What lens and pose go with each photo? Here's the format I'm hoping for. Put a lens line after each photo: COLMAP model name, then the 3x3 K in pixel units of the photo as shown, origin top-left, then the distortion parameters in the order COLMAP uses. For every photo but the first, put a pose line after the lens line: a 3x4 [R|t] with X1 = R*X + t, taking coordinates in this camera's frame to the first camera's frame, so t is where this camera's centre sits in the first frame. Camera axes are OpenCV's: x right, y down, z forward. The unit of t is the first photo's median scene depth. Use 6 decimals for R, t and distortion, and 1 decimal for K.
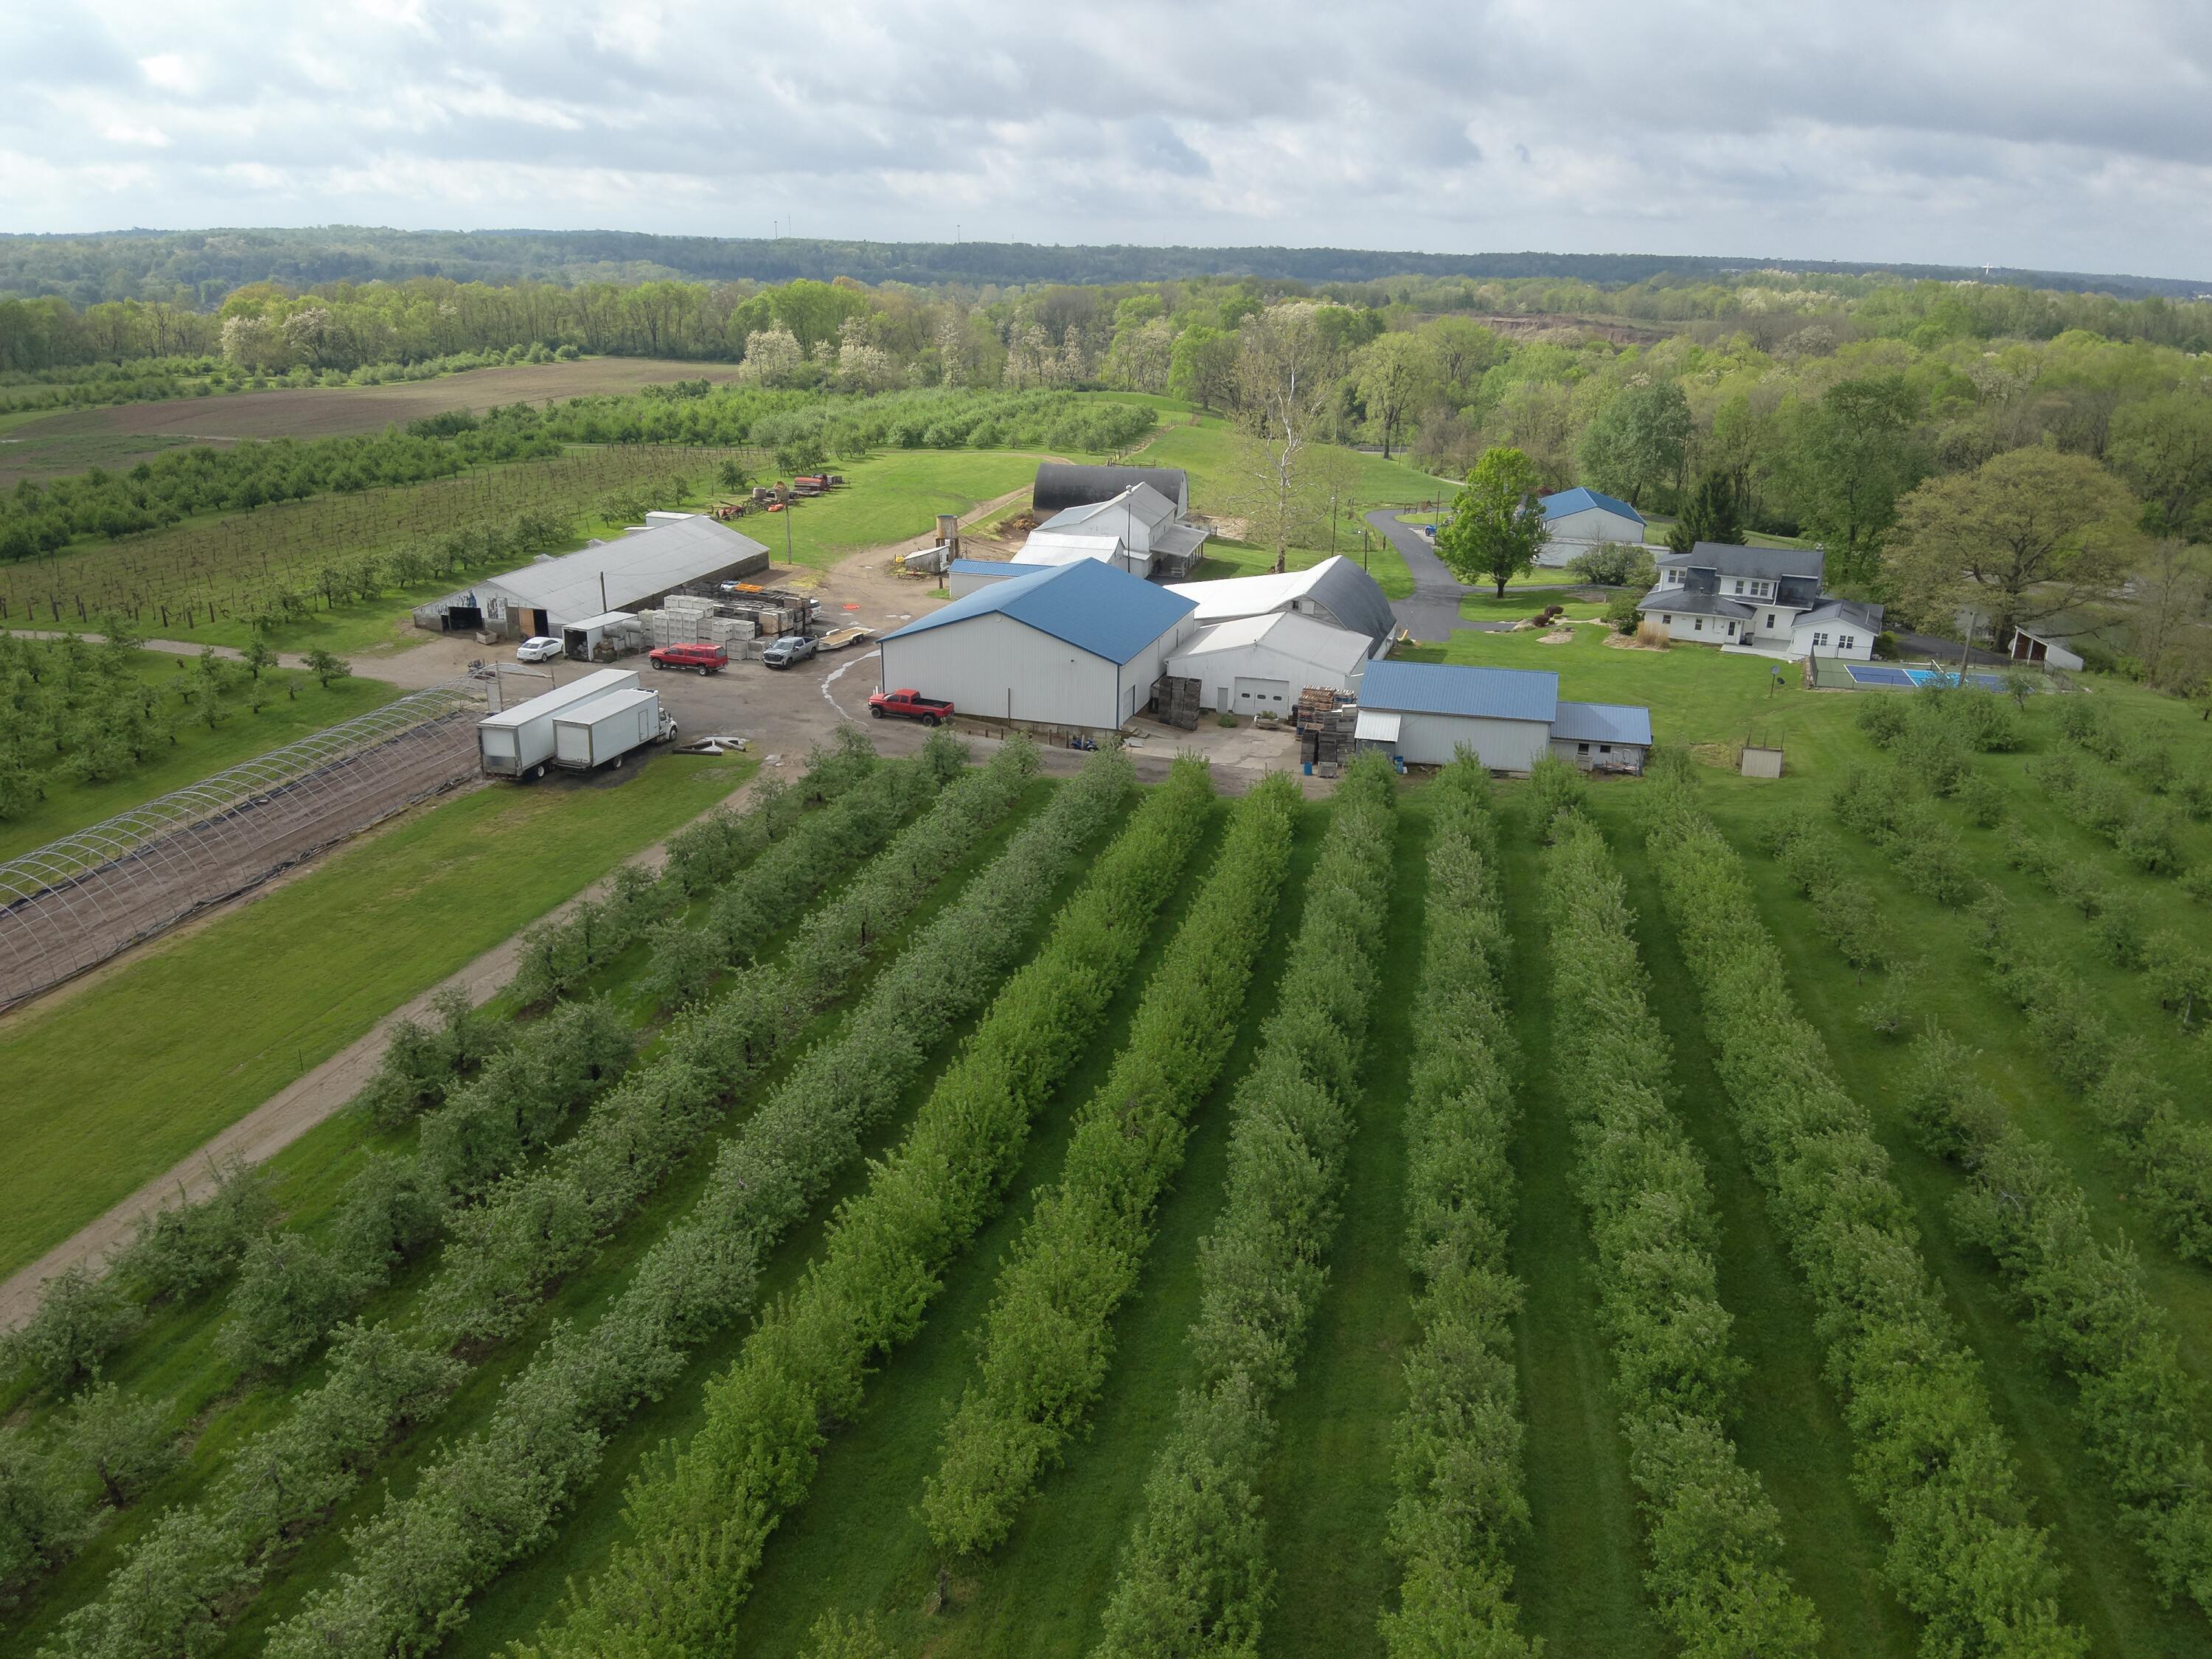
lens RADIAL K [[1576.4, 0, 1135.8], [0, 1576.4, 885.0], [0, 0, 1]] dist [0.120978, -0.192273]
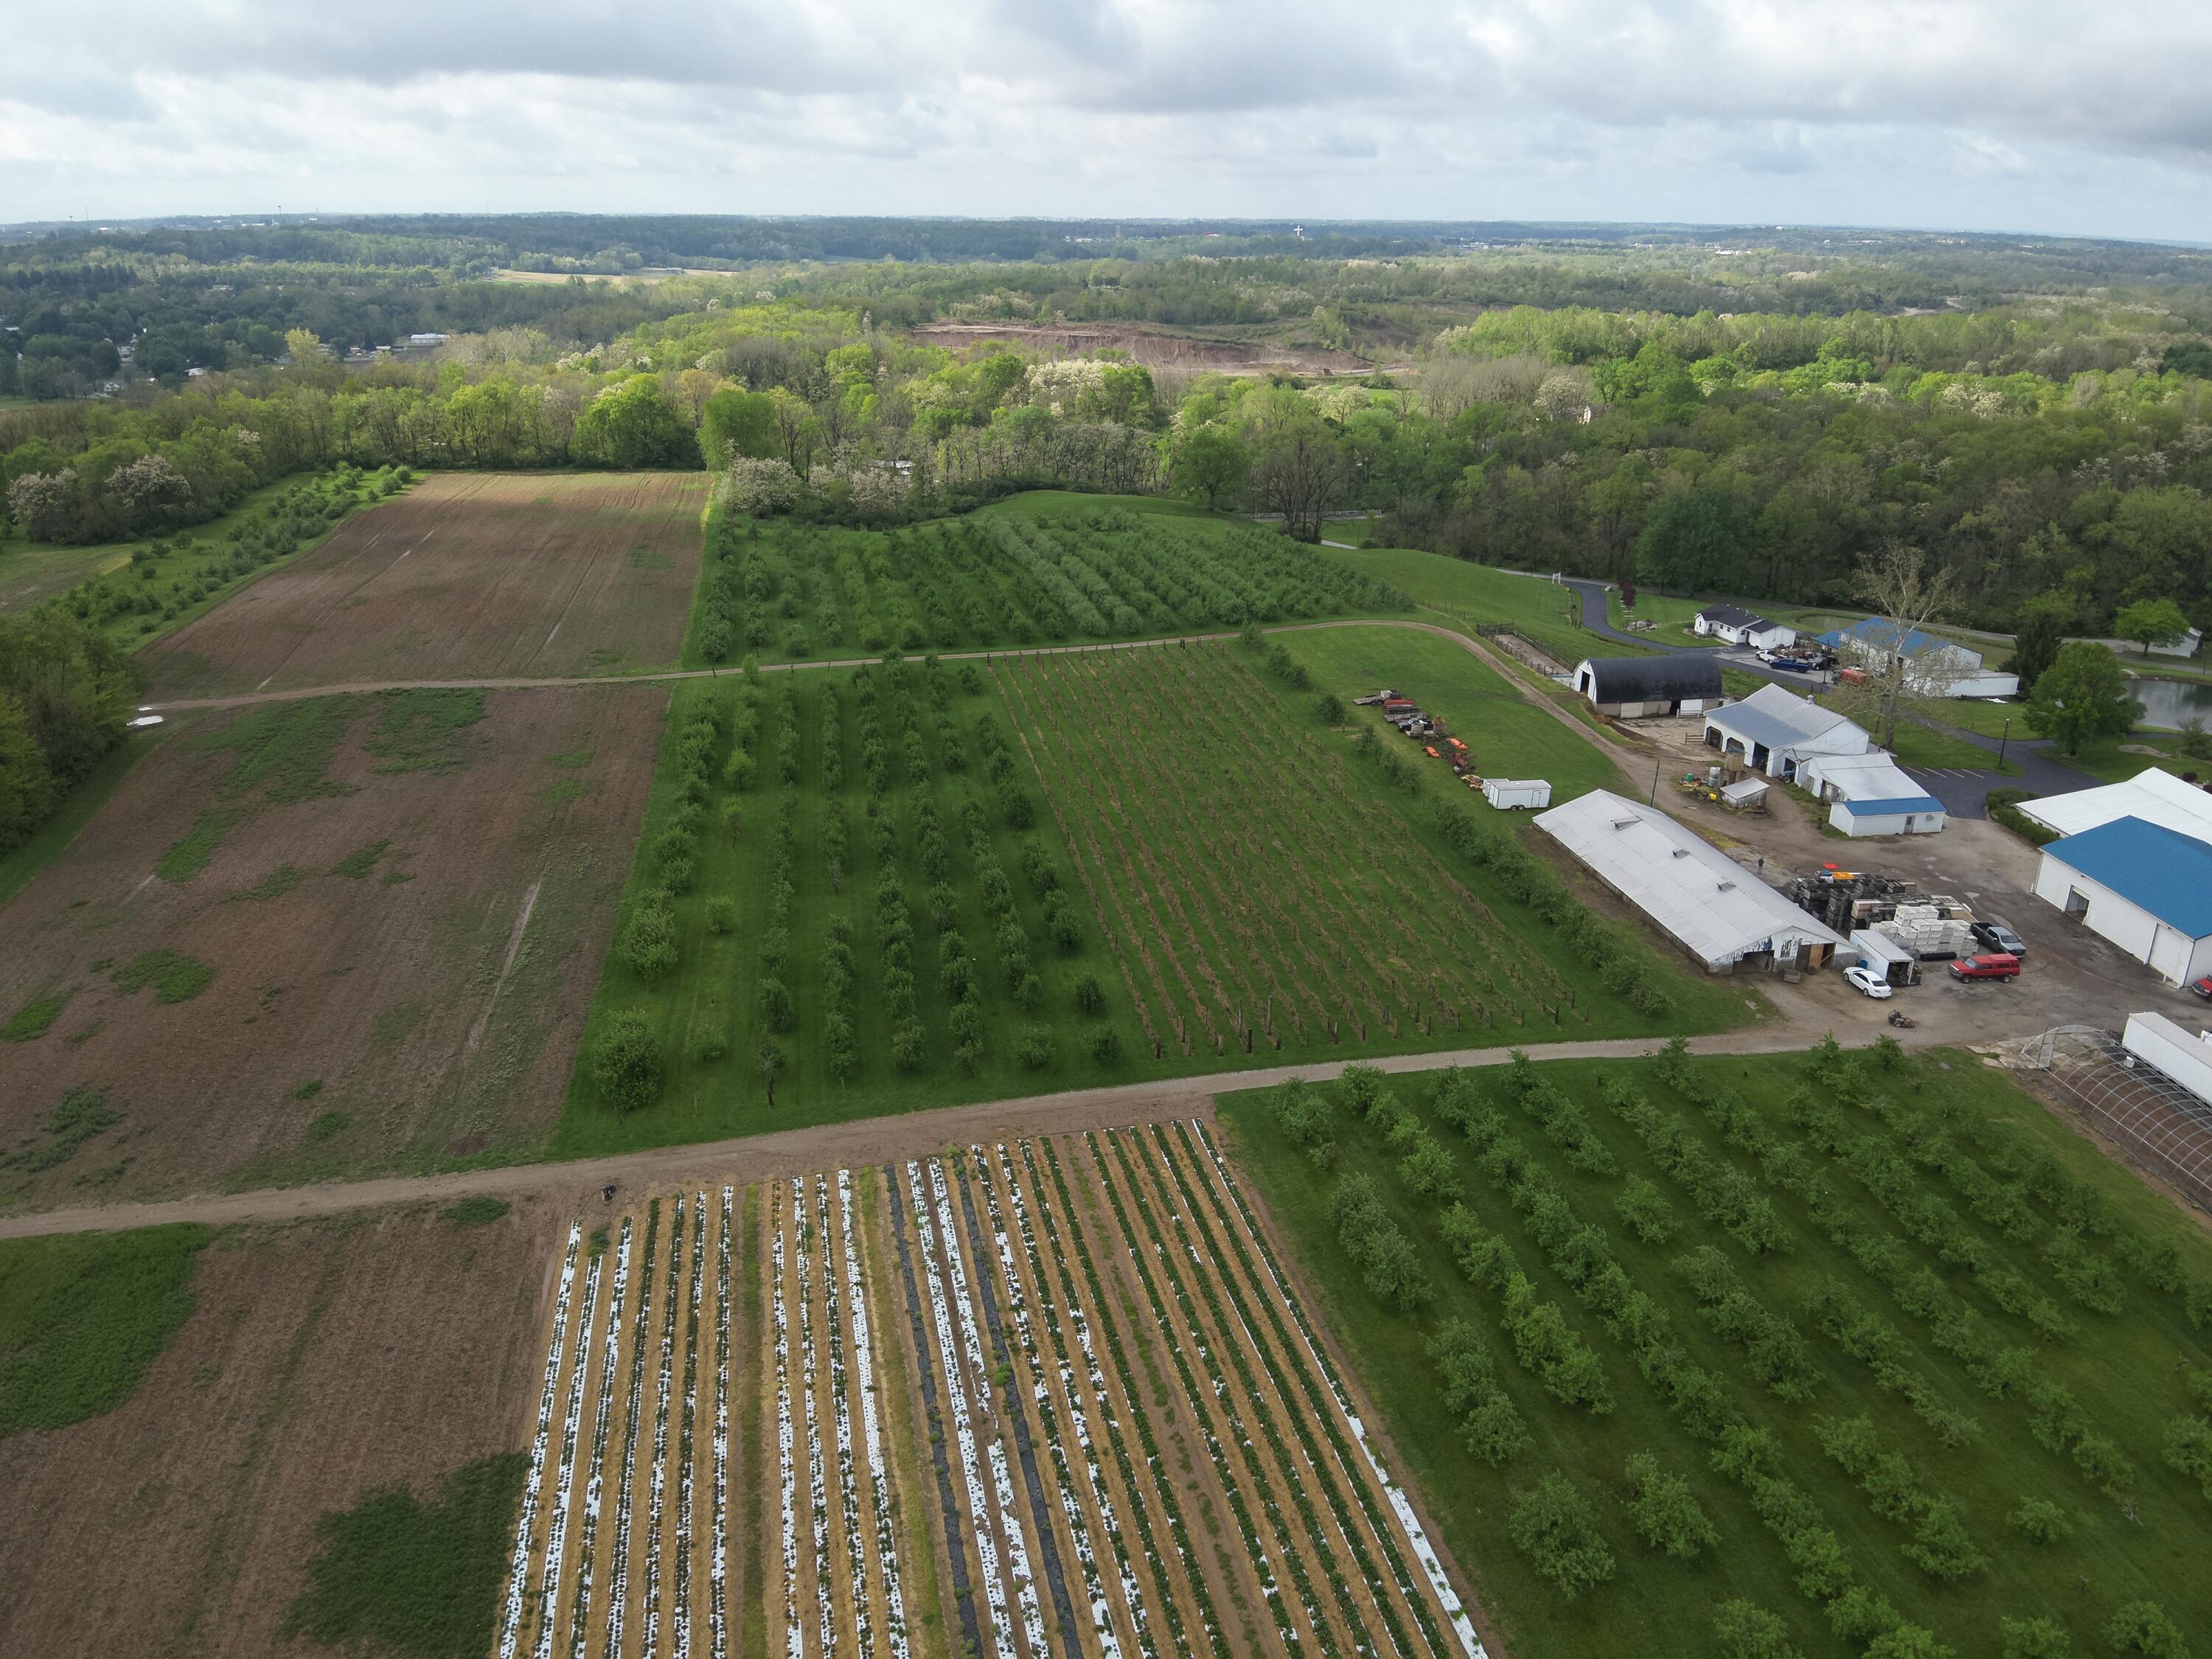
lens RADIAL K [[1597.6, 0, 1113.4], [0, 1597.6, 845.7], [0, 0, 1]] dist [0.116071, -0.225551]
pose [[0.924130, -0.152363, 0.350384, -1.090967], [0.151306, 0.988014, 0.030568, -0.312546], [-0.350842, 0.024767, 0.936107, 0.101018]]
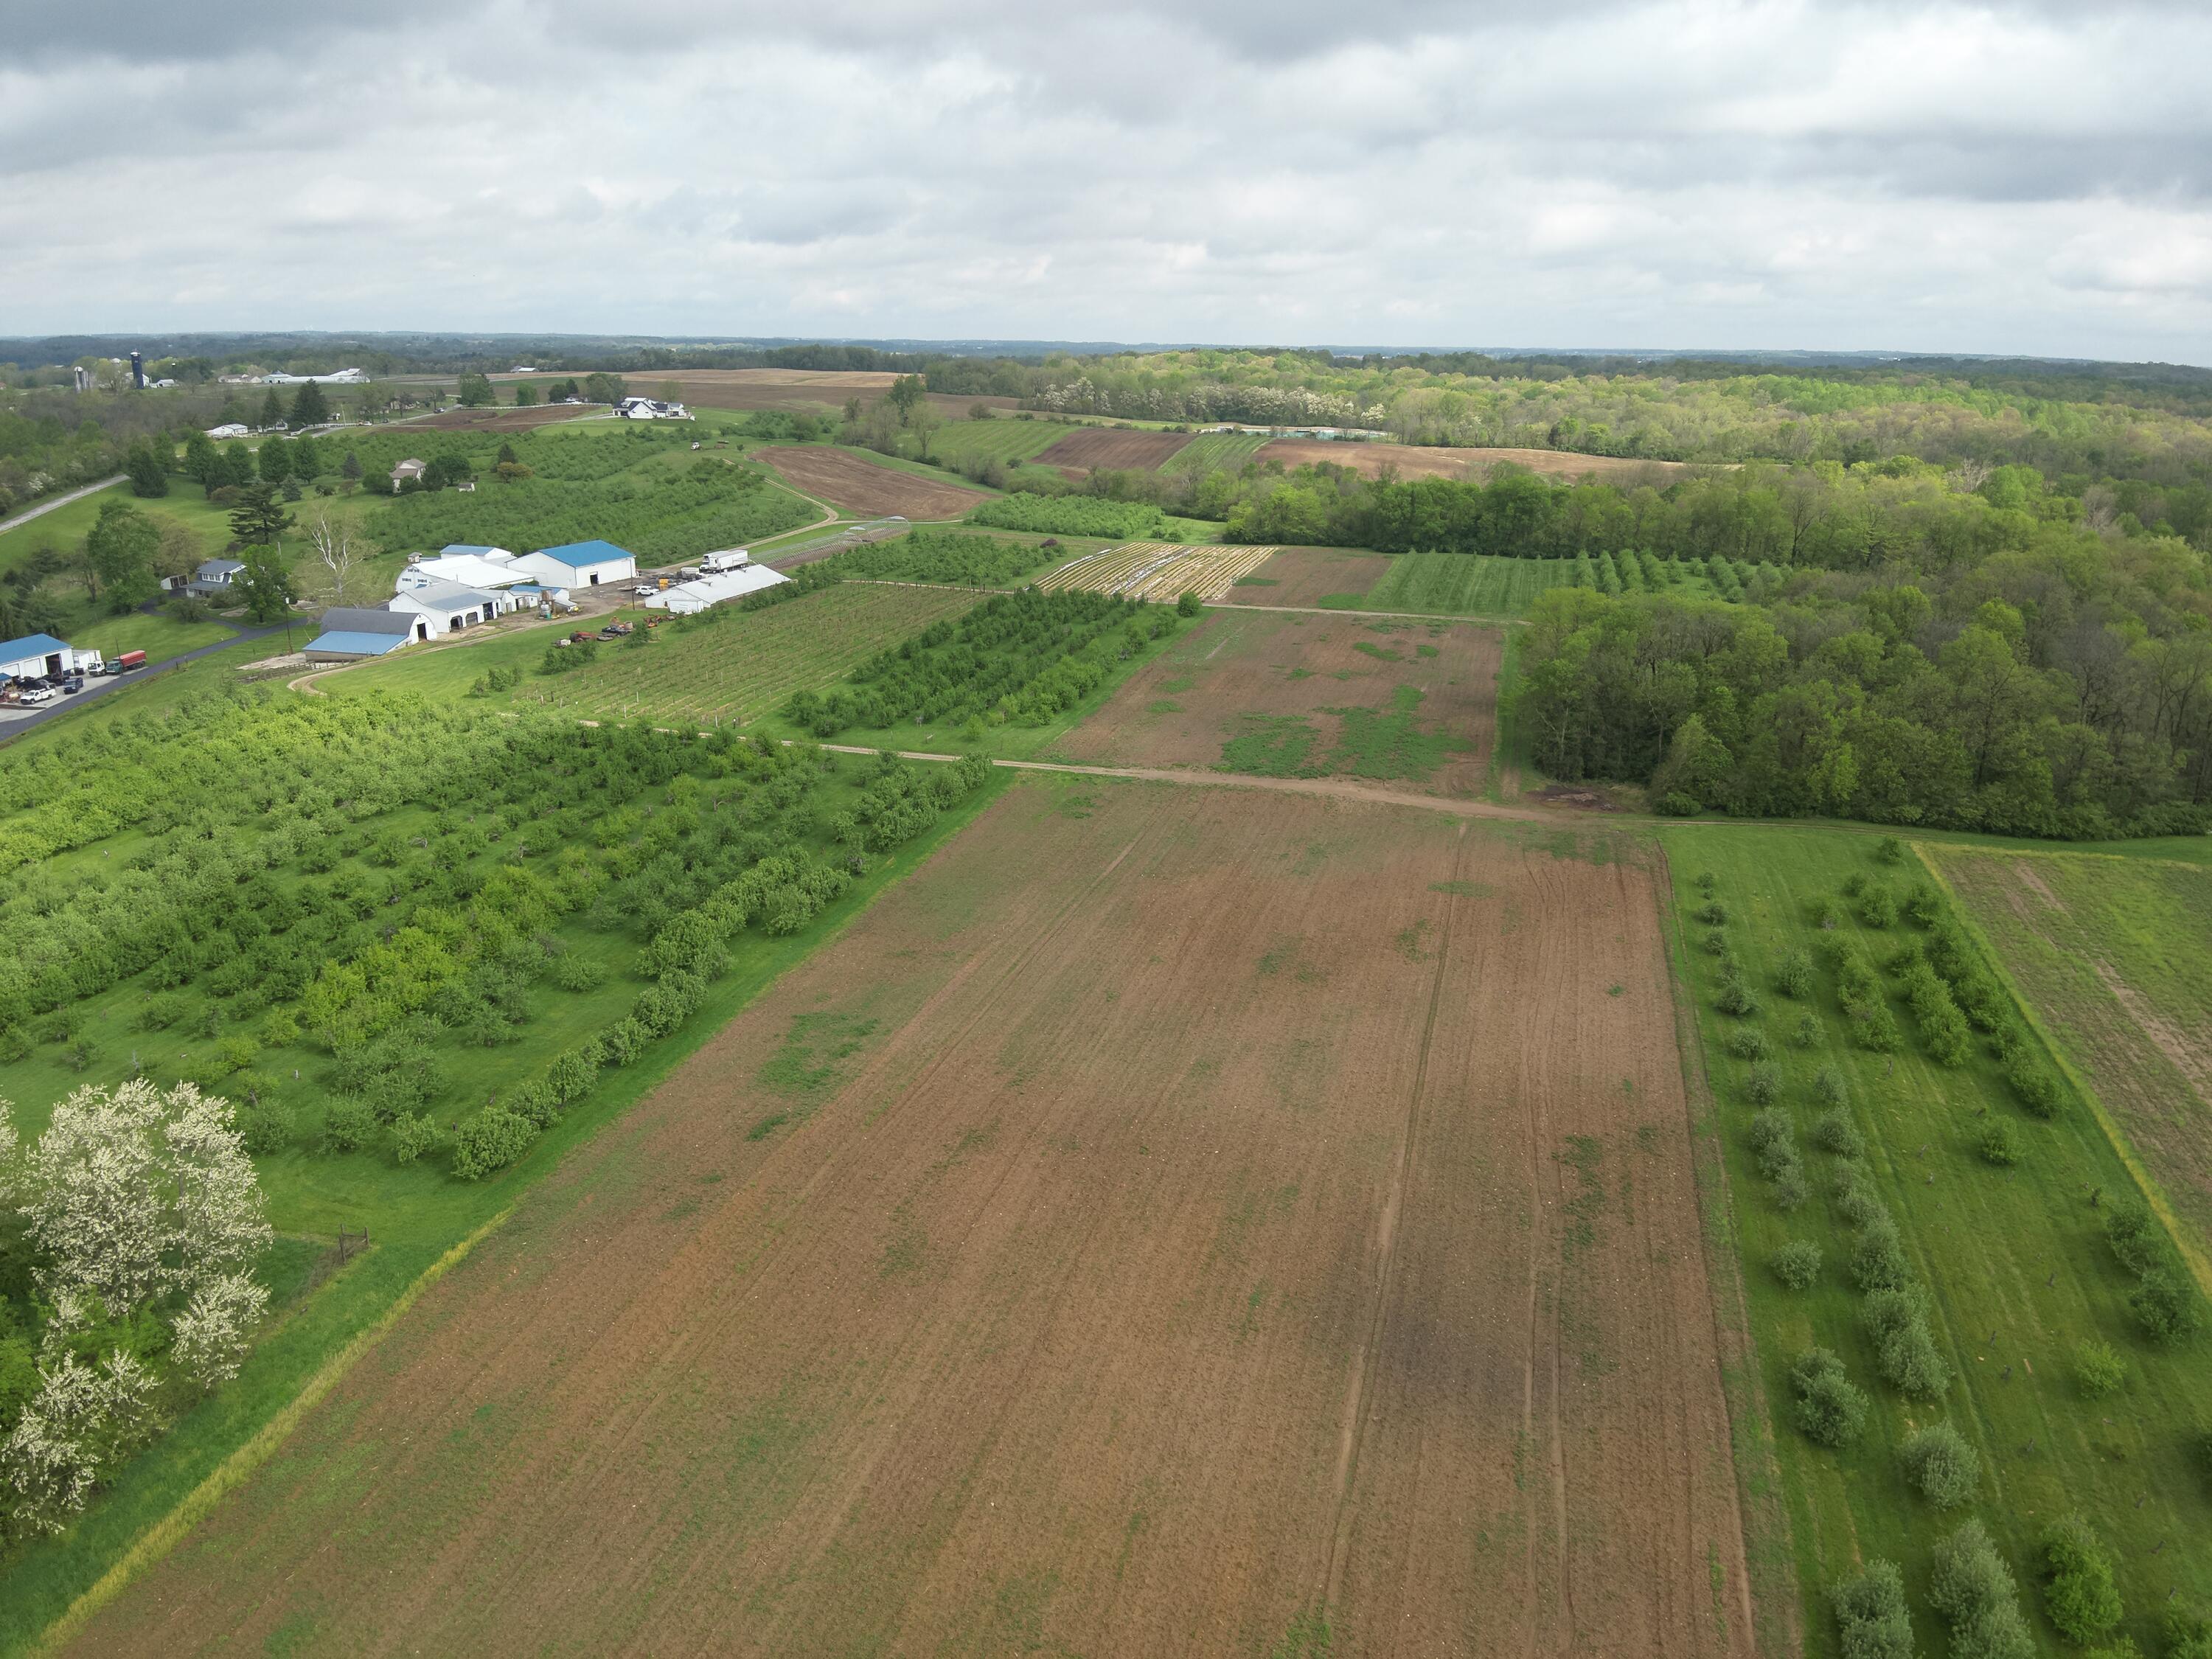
lens RADIAL K [[1578.5, 0, 1114.2], [0, 1578.5, 836.3], [0, 0, 1]] dist [0.142190, -0.247857]
pose [[-0.998581, -0.037457, 0.037845, -1.042635], [-0.005463, 0.779058, 0.626929, -1.428976], [-0.052966, 0.625833, -0.778157, 3.114281]]
